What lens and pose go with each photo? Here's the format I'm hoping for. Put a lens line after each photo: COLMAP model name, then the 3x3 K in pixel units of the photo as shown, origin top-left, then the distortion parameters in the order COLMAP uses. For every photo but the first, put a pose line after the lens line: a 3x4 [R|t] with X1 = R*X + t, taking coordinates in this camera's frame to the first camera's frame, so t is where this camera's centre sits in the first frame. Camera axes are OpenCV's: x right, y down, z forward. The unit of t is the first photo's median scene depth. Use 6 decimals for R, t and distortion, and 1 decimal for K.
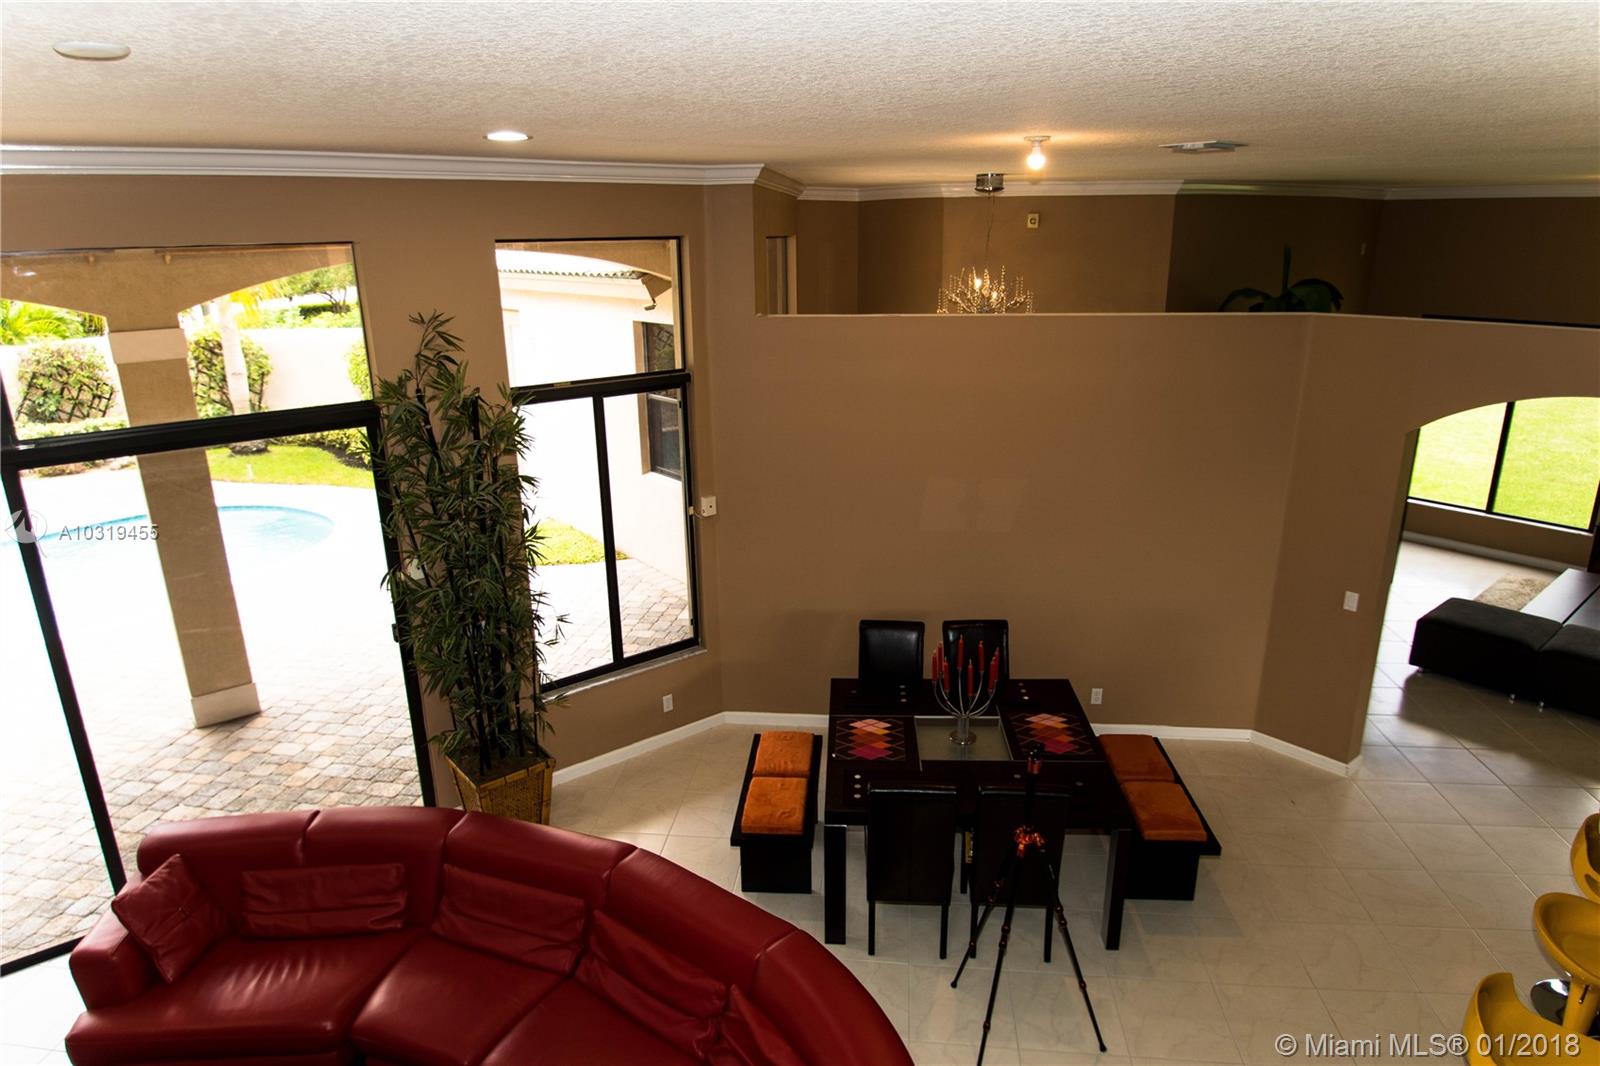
lens RADIAL K [[959.2, 0, 796.0], [0, 959.2, 541.6], [0, 0, 1]] dist [-0.013785, -0.016062]
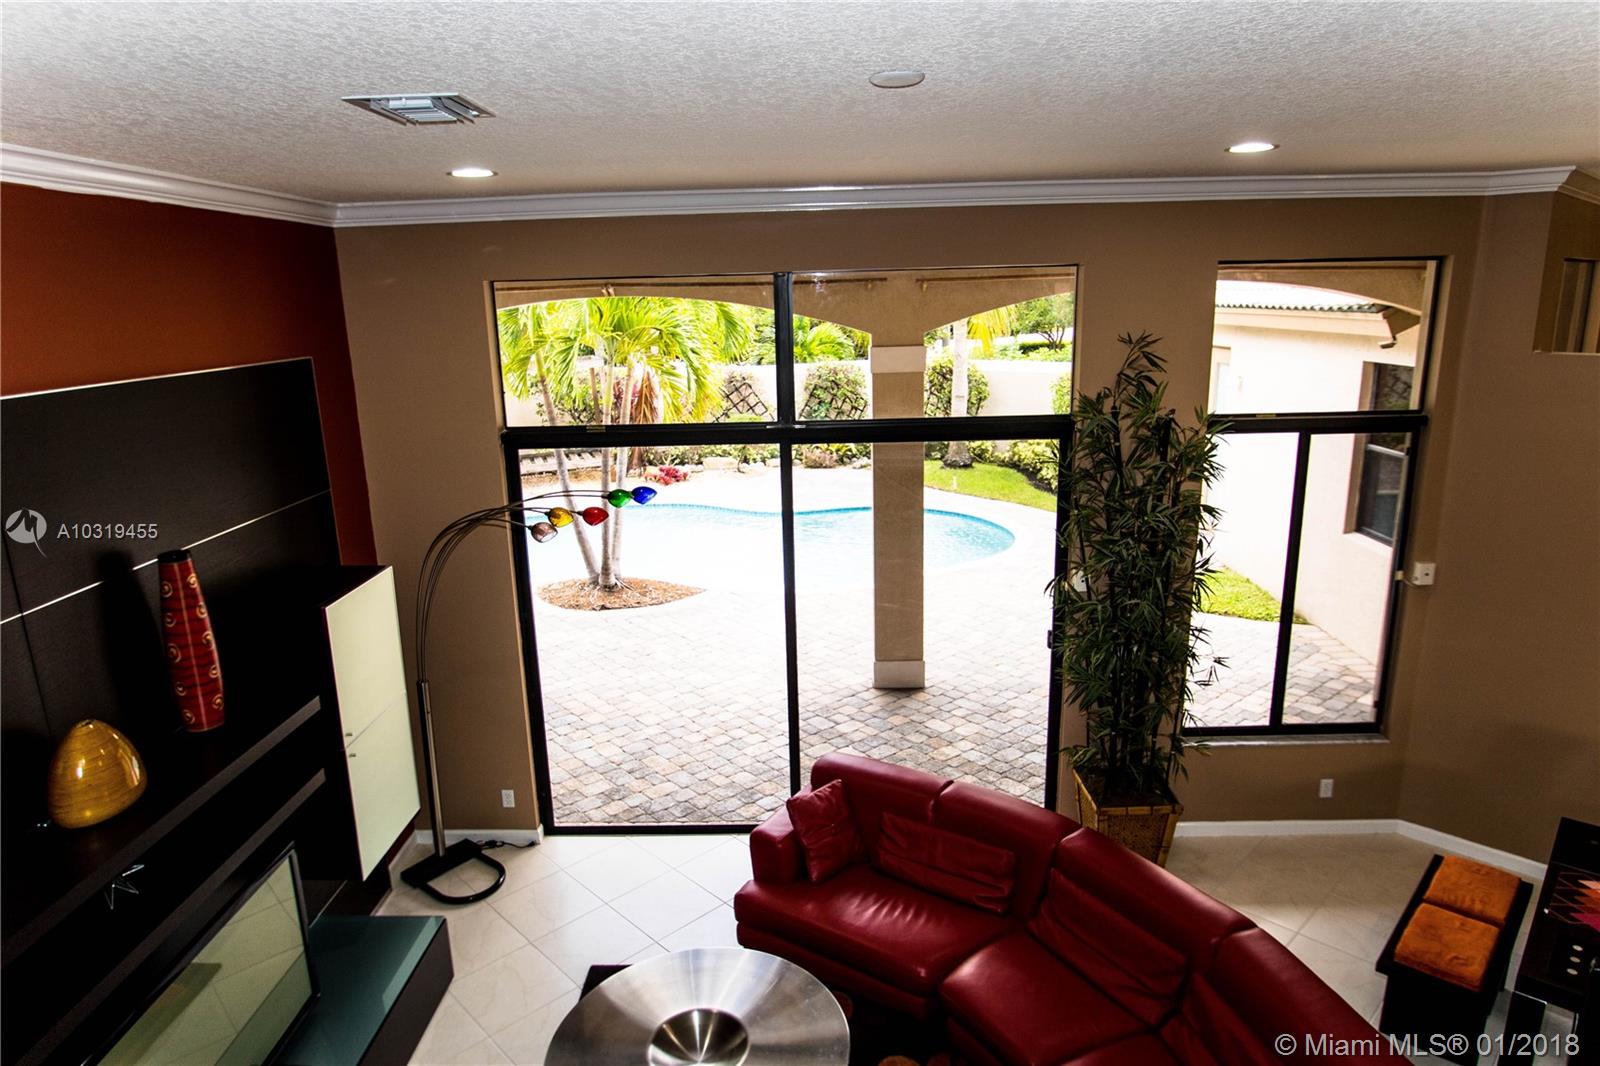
lens RADIAL K [[959.2, 0, 794.8], [0, 959.2, 541.1], [0, 0, 1]] dist [-0.013785, -0.016062]
pose [[0.767097, 0.150626, -0.623597, 0.001451], [-0.178808, 0.983725, 0.017658, 0.021788], [0.616108, 0.097959, 0.781546, 0.005669]]
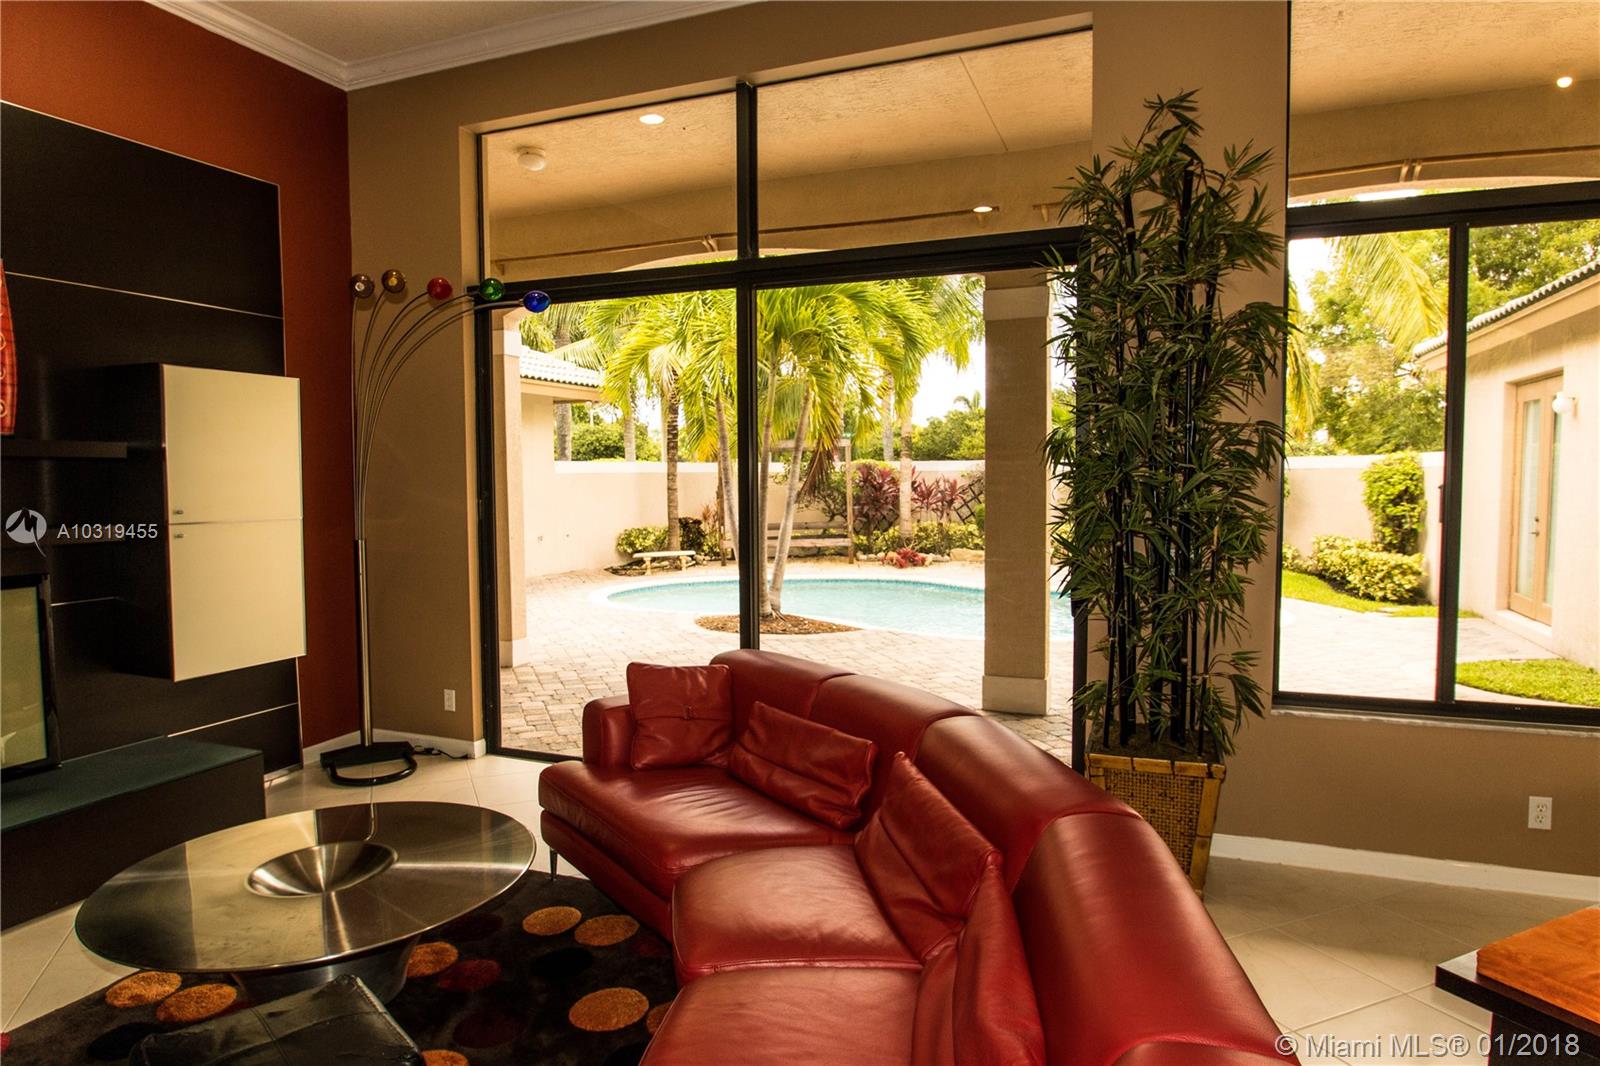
lens RADIAL K [[959.2, 0, 793.9], [0, 959.2, 539.9], [0, 0, 1]] dist [-0.013785, -0.016062]
pose [[0.488710, 0.067316, -0.869846, 0.122830], [-0.264205, 0.961622, -0.074022, 0.200464], [0.831480, 0.265993, 0.487739, 0.434540]]
